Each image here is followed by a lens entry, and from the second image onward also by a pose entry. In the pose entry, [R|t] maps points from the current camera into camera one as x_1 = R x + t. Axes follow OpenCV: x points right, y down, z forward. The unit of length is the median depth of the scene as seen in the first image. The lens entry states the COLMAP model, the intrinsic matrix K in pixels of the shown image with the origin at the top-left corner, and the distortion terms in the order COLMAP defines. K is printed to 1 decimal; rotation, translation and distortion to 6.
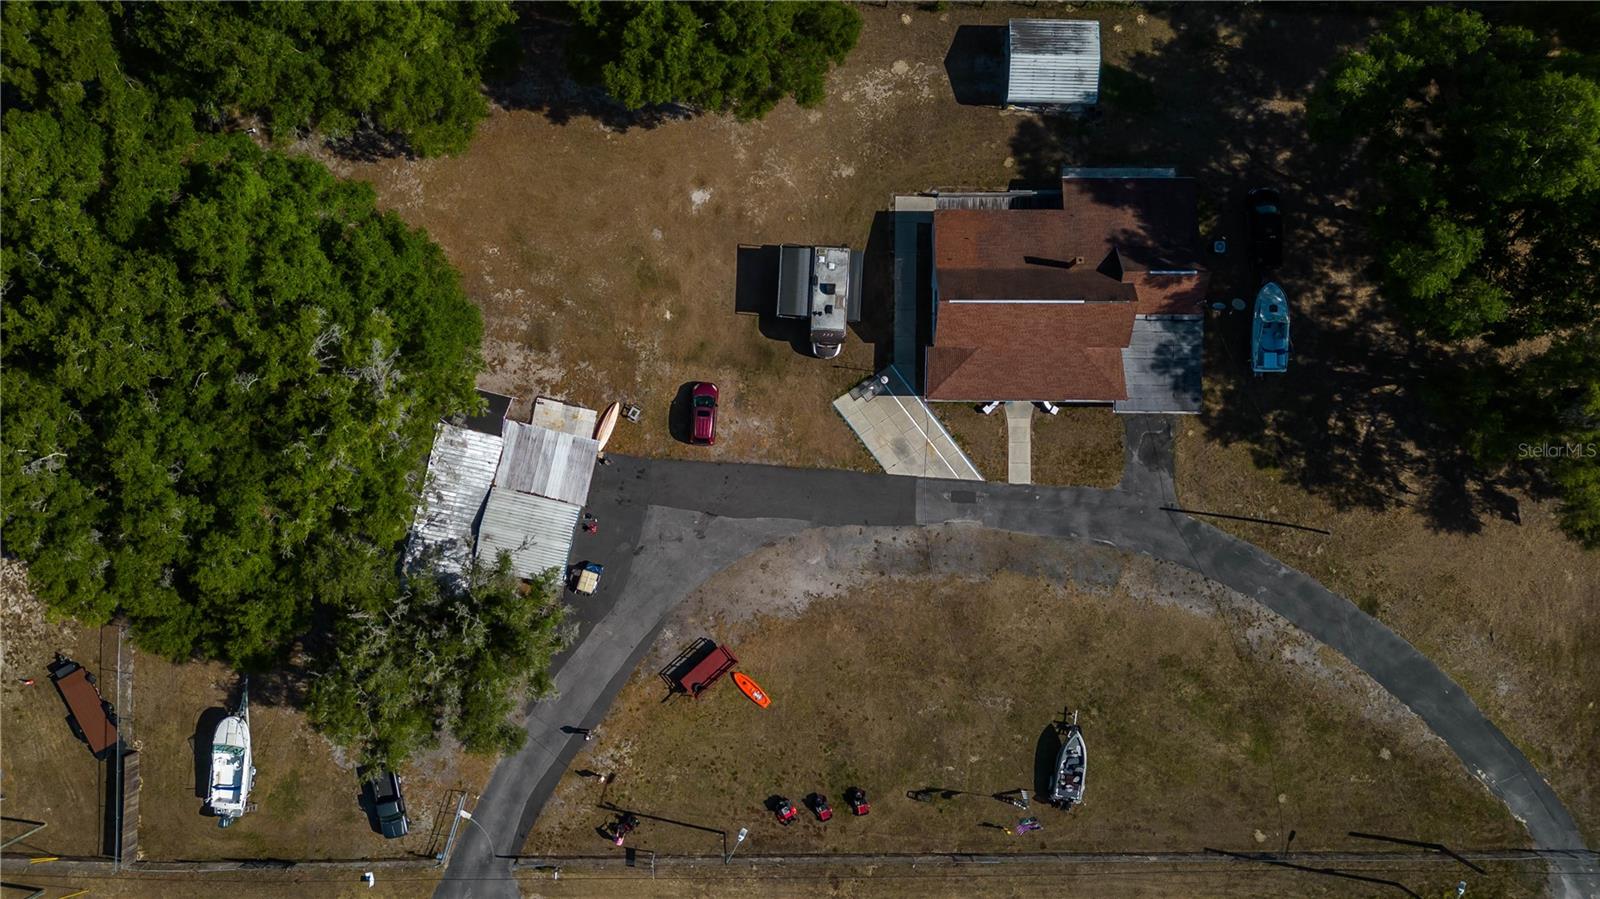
lens RADIAL K [[1131.1, 0, 794.0], [0, 1131.1, 446.7], [0, 0, 1]] dist [0.059702, -0.077308]
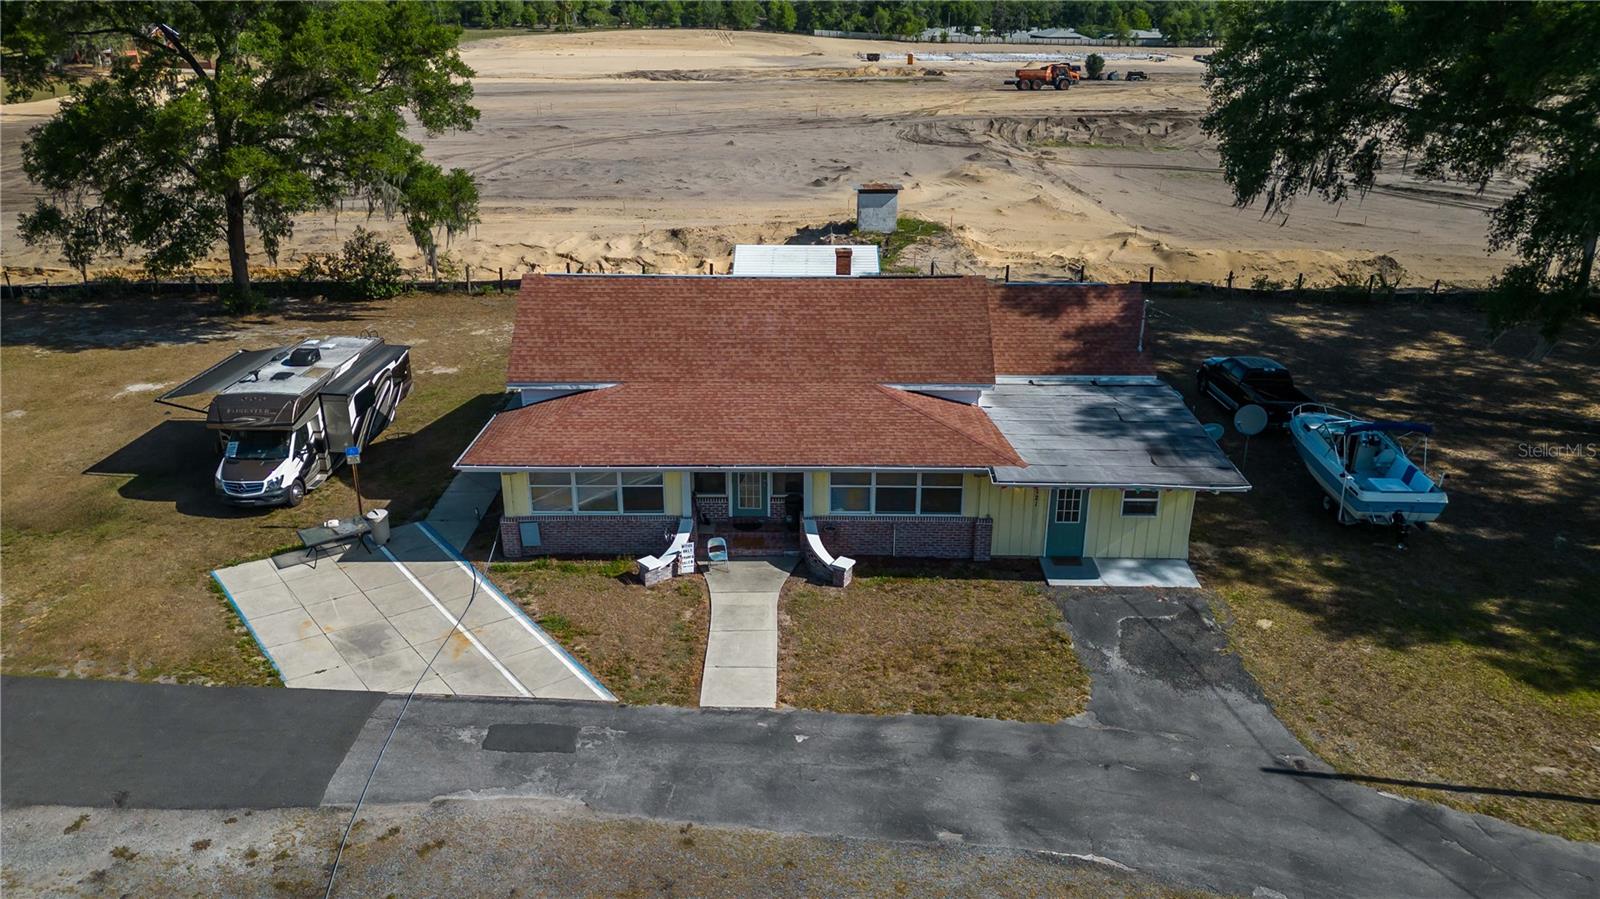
lens RADIAL K [[1131.1, 0, 794.0], [0, 1131.1, 446.7], [0, 0, 1]] dist [0.059702, -0.077308]
pose [[0.999997, -0.002594, -0.000070, 0.213331], [0.000952, 0.391470, -0.920190, 0.270075], [0.002415, 0.920187, 0.391471, 0.826686]]
